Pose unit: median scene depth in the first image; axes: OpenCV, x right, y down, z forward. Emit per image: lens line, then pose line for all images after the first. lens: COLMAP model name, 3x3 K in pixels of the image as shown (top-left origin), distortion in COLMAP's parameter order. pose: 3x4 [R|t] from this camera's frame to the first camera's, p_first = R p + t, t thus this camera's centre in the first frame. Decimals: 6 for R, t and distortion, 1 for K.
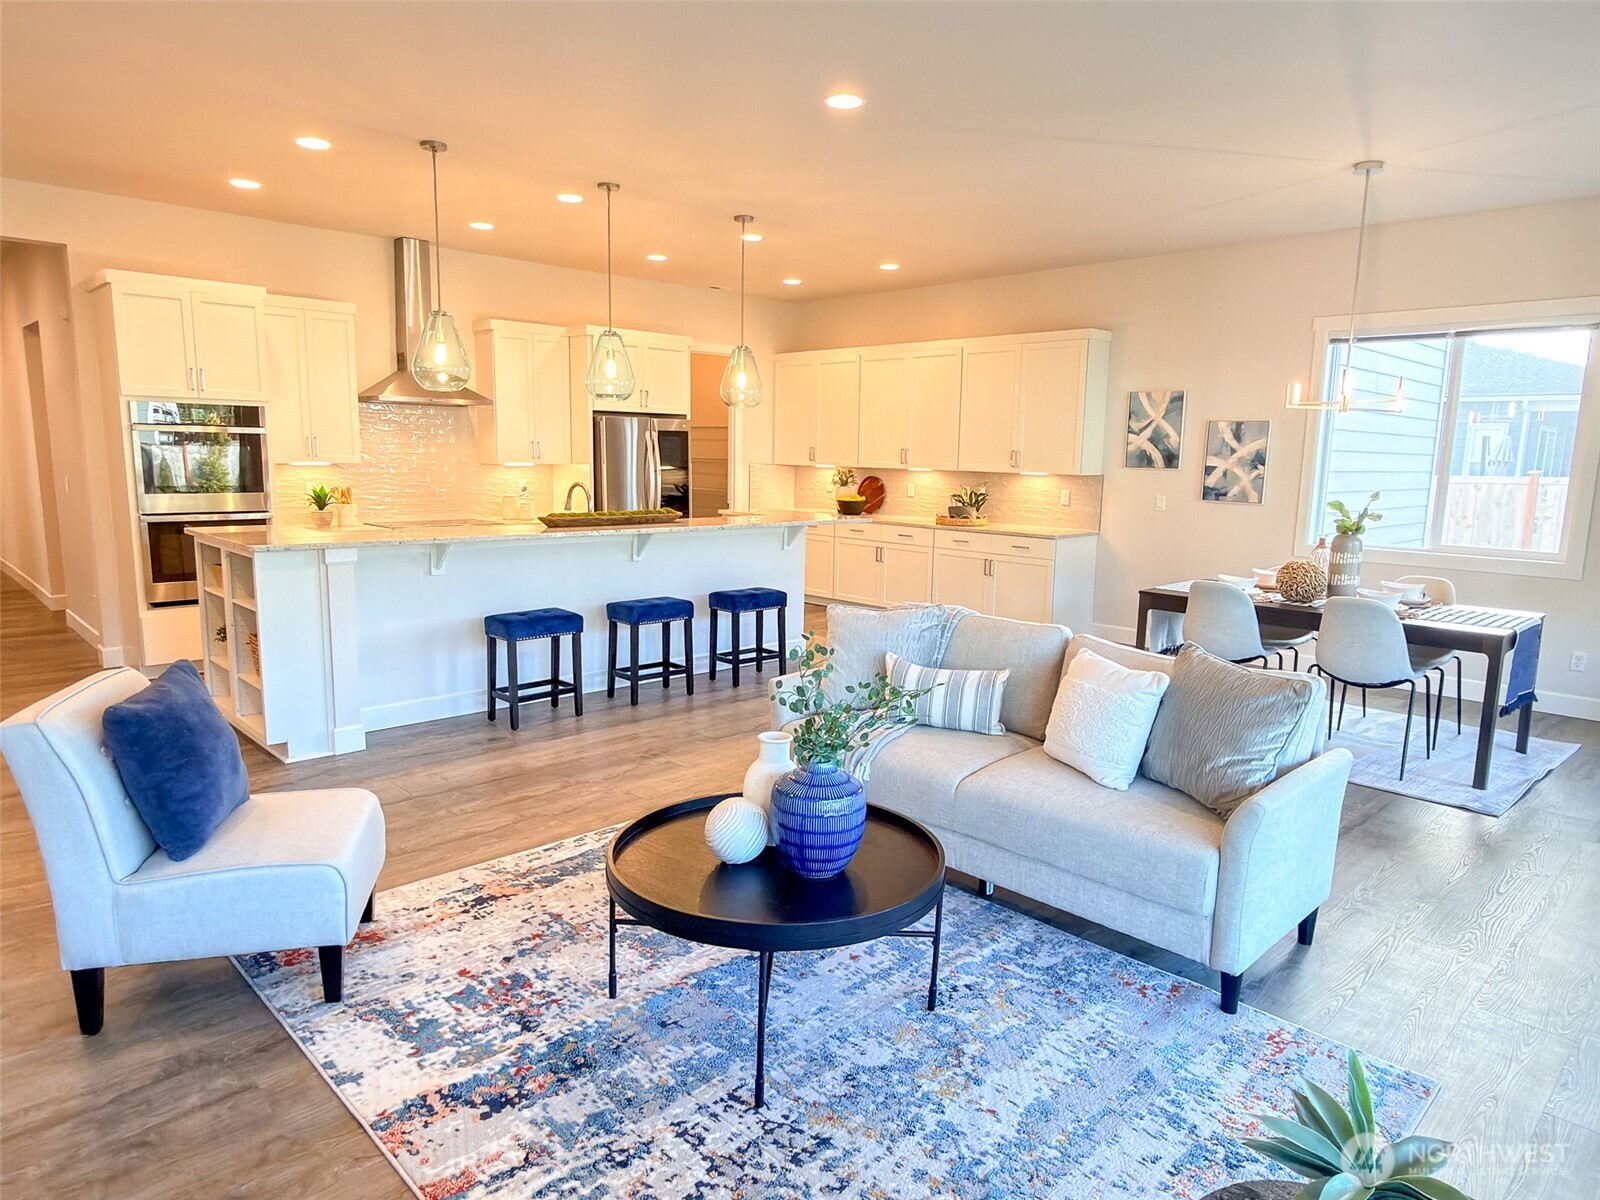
lens RADIAL K [[987.8, 0, 809.0], [0, 987.8, 608.8], [0, 0, 1]] dist [0.001516, -0.000151]
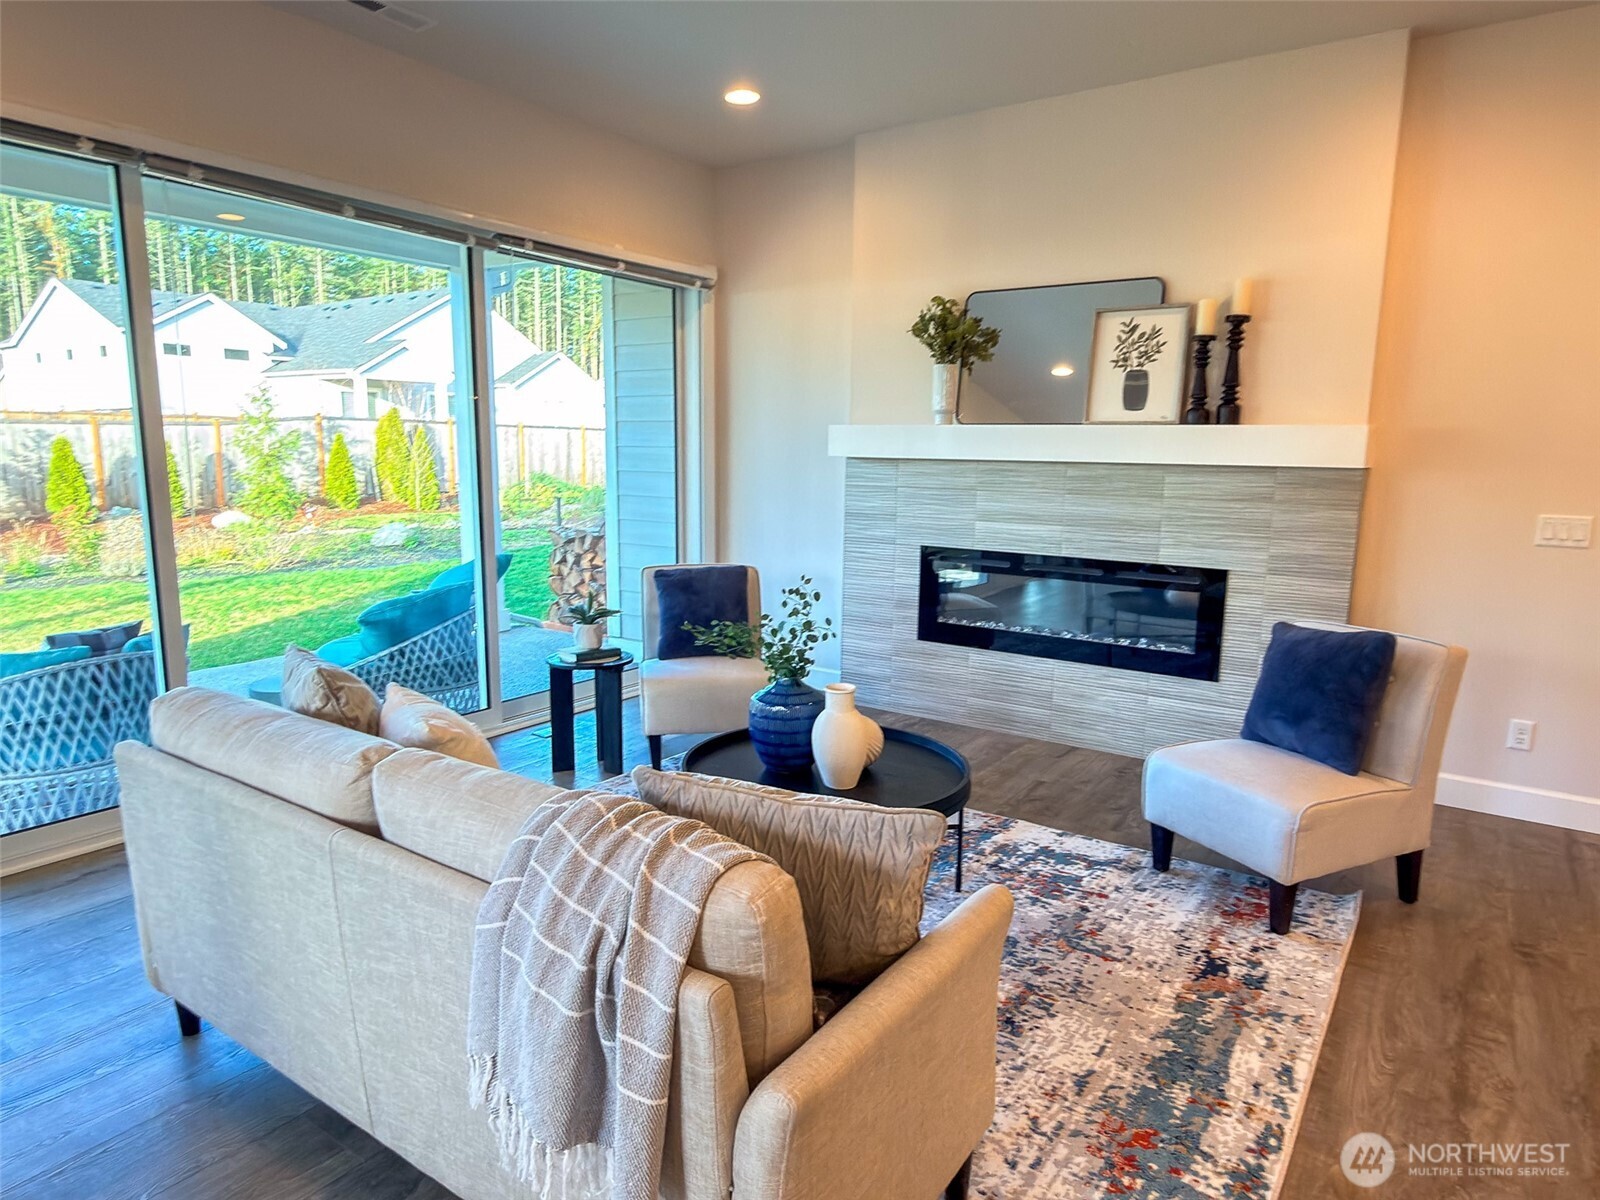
lens RADIAL K [[969.6, 0, 800.6], [0, 969.6, 607.2], [0, 0, 1]] dist [0.002300, -0.001172]
pose [[-0.981128, -0.001852, -0.193350, 0.078181], [-0.062891, 0.948640, 0.310044, -0.102528], [0.182846, 0.316353, -0.930854, 0.723960]]
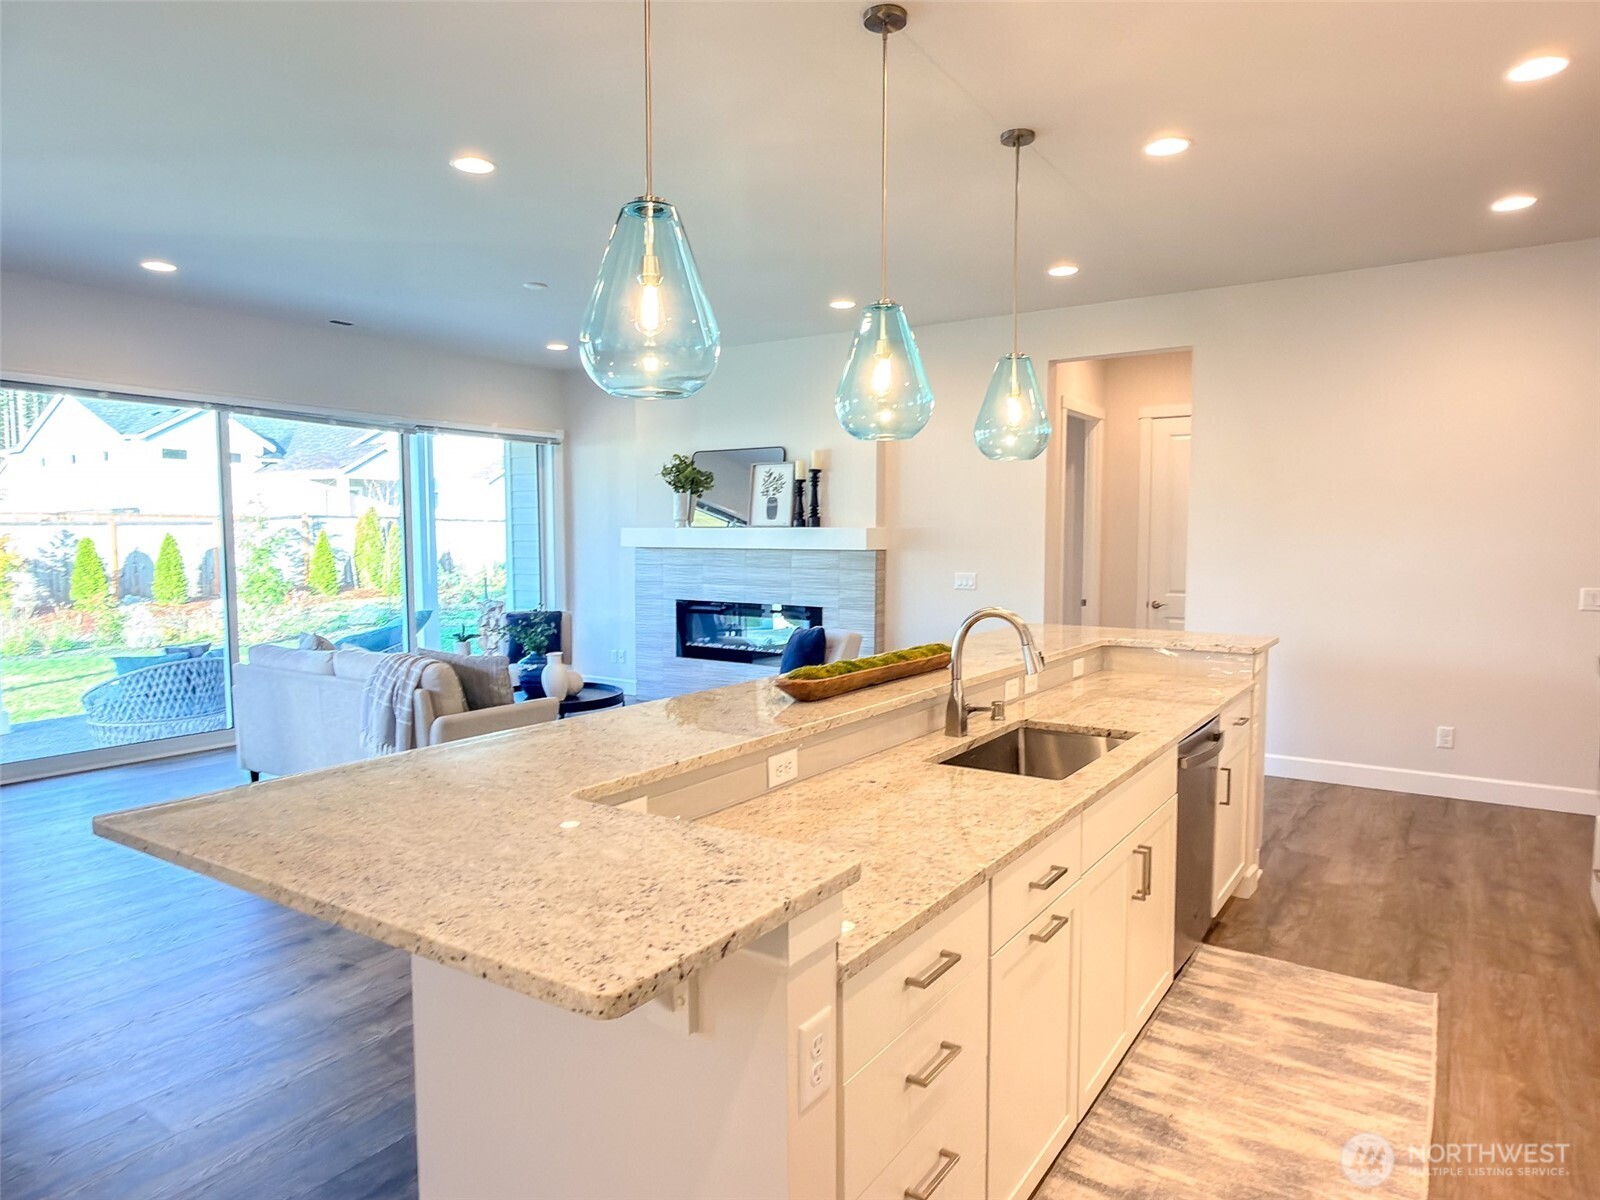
lens RADIAL K [[987.4, 0, 800.0], [0, 987.4, 600.0], [0, 0, 1]] dist [0.005484, 0.002825]
pose [[-0.979270, -0.006351, -0.202457, -0.047851], [-0.051184, 0.974830, 0.216996, -0.195601], [0.195983, 0.222860, -0.954947, 1.228045]]
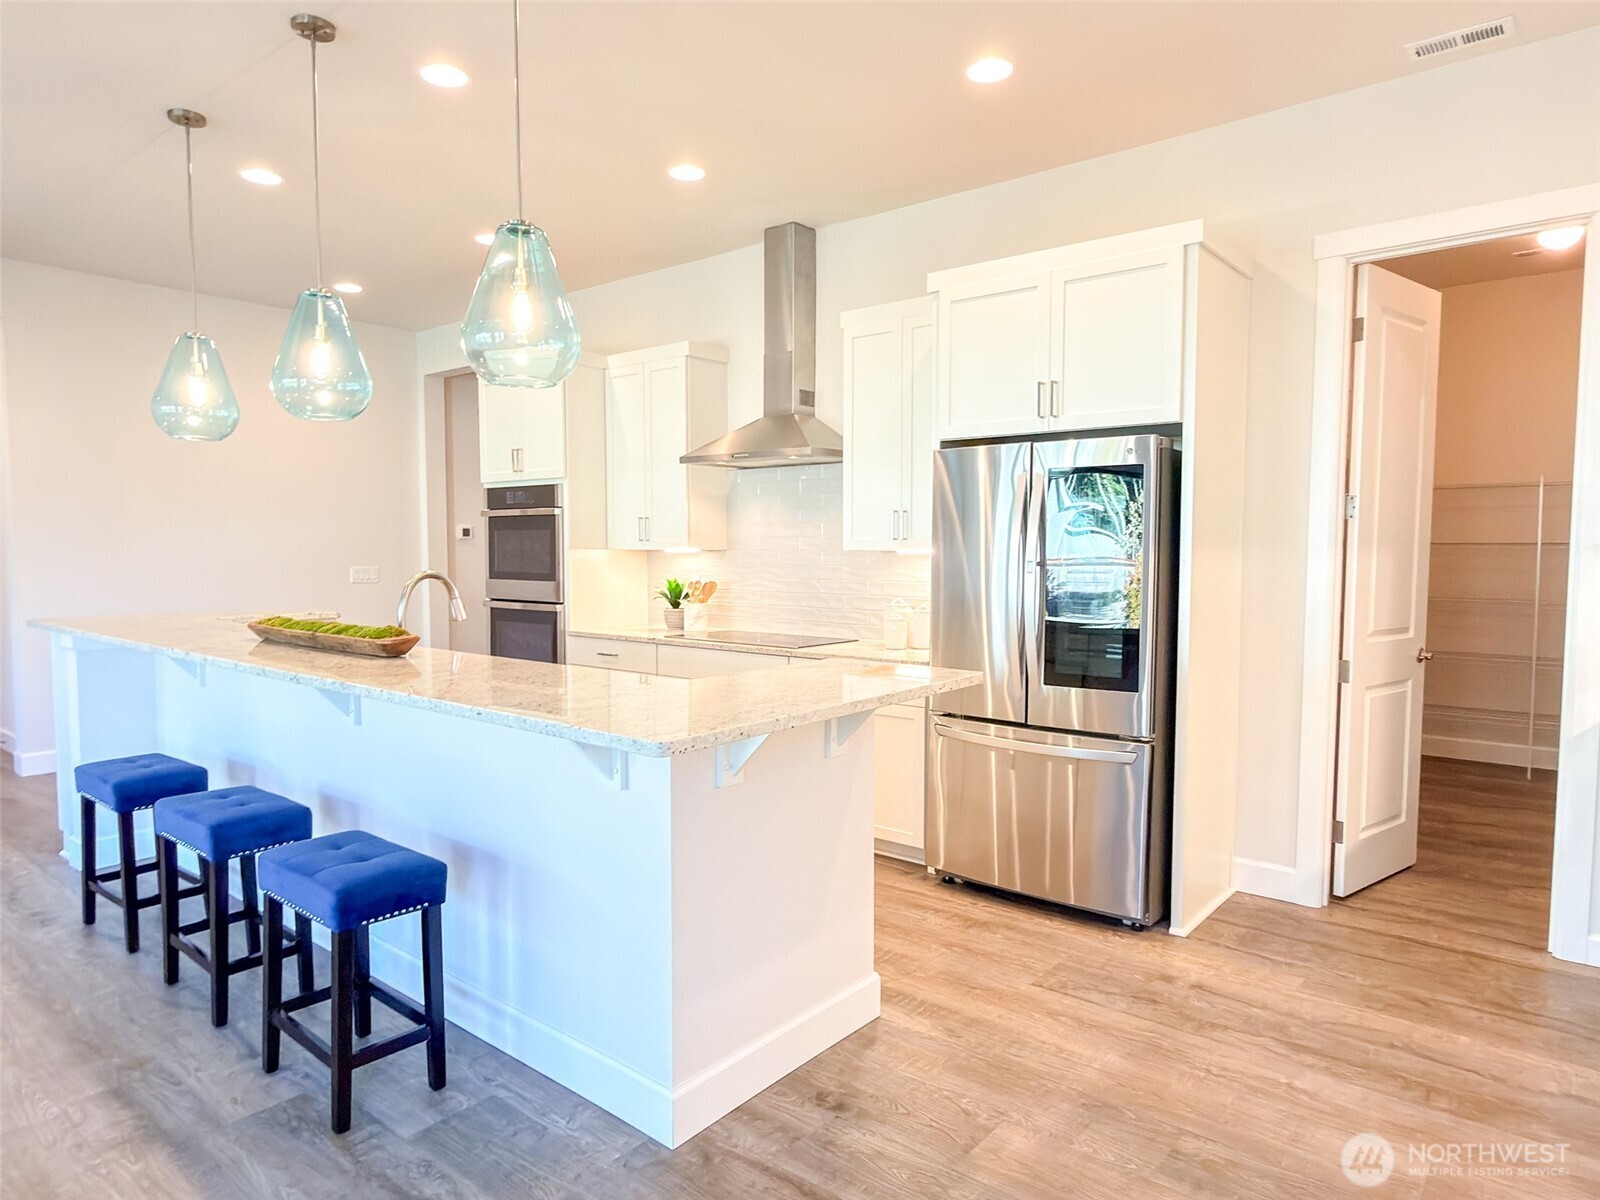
lens RADIAL K [[969.6, 0, 800.6], [0, 969.6, 607.2], [0, 0, 1]] dist [0.002300, -0.001172]
pose [[0.107706, 0.042096, -0.993291, 0.294958], [-0.158821, 0.987001, 0.024608, -0.134032], [0.981415, 0.155105, 0.112992, 0.996035]]
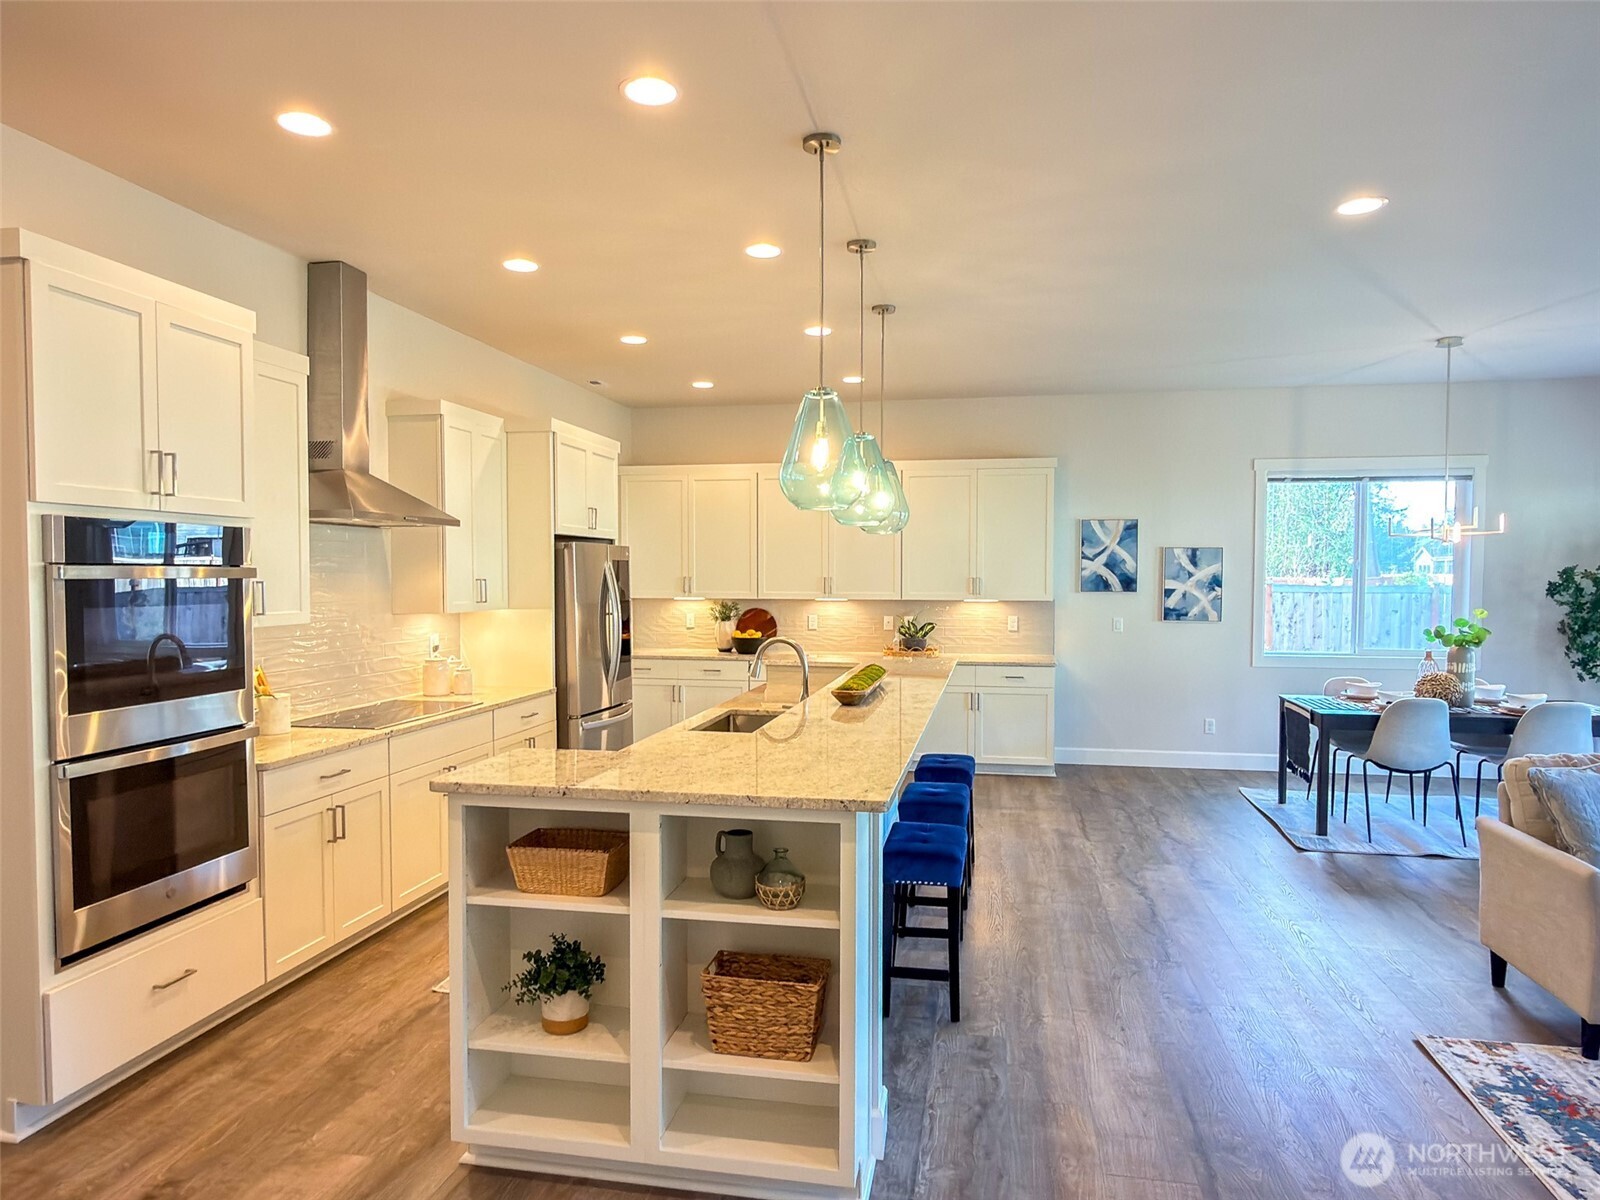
lens RADIAL K [[987.8, 0, 809.0], [0, 987.8, 608.8], [0, 0, 1]] dist [0.001516, -0.000151]
pose [[0.818211, -0.038055, 0.573657, -0.539232], [0.105439, 0.990815, -0.084660, -0.074719], [-0.565166, 0.129756, 0.814709, 0.355862]]
